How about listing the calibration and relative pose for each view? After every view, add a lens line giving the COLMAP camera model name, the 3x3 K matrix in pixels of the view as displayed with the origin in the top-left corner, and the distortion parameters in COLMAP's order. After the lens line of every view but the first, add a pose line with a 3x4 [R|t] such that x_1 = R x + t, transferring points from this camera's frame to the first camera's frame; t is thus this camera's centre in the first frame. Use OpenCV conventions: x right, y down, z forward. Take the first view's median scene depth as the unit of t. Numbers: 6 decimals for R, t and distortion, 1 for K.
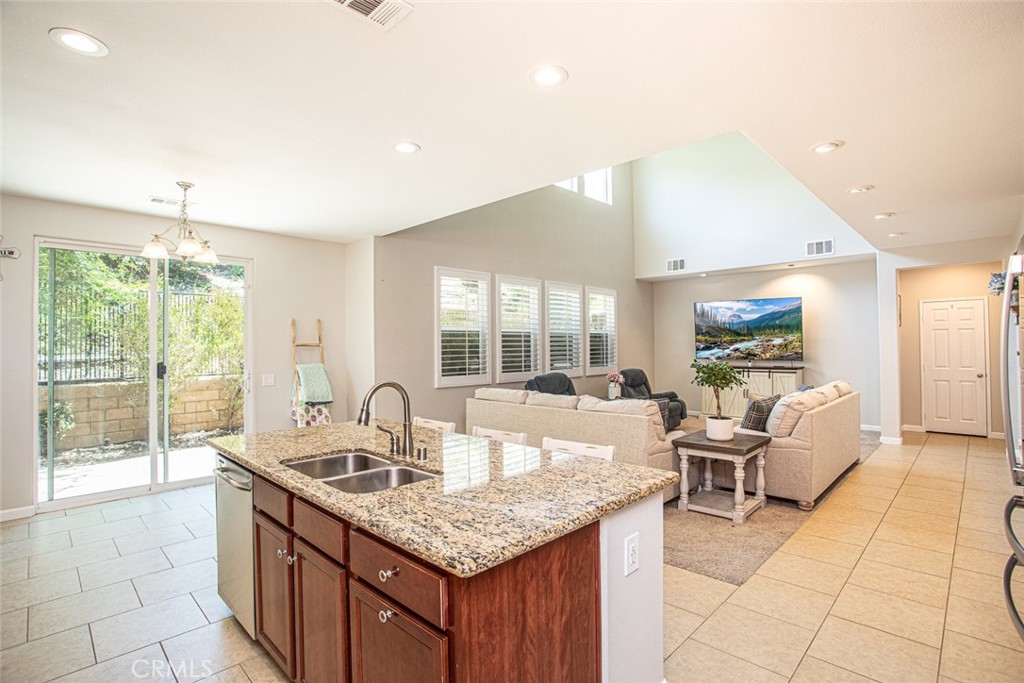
lens RADIAL K [[499.5, 0, 504.8], [0, 499.5, 340.9], [0, 0, 1]] dist [-0.055553, 0.028339]
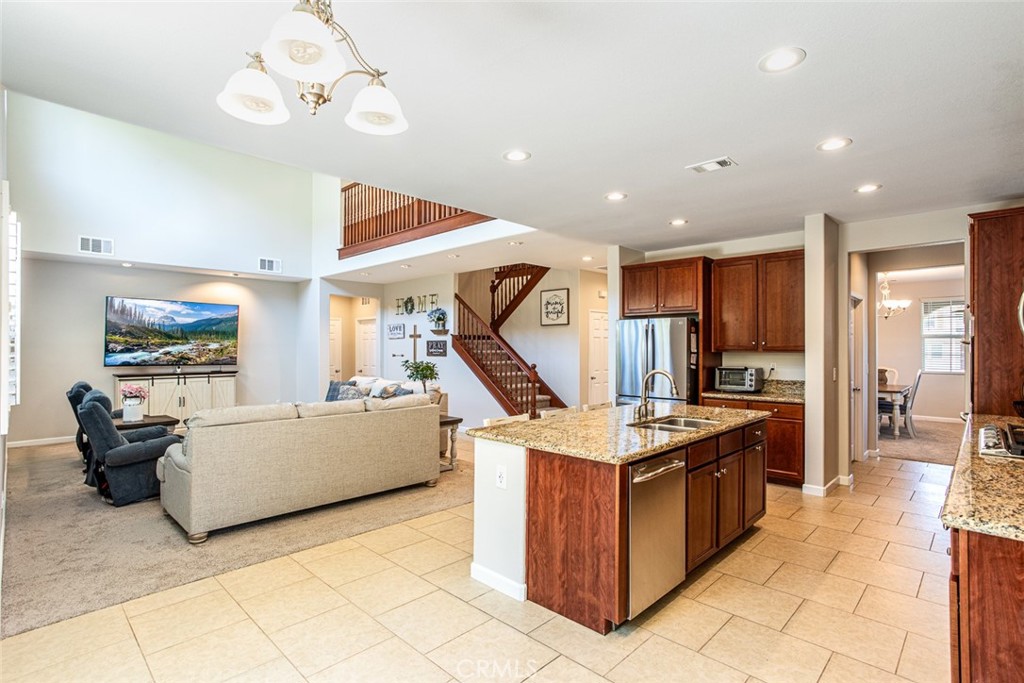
lens RADIAL K [[499.5, 0, 504.8], [0, 499.5, 340.9], [0, 0, 1]] dist [-0.055553, 0.028339]
pose [[-0.035630, 0.044117, 0.998391, -0.499545], [-0.028280, 0.998581, -0.045135, 0.018592], [-0.998965, -0.029842, -0.034332, 0.389543]]
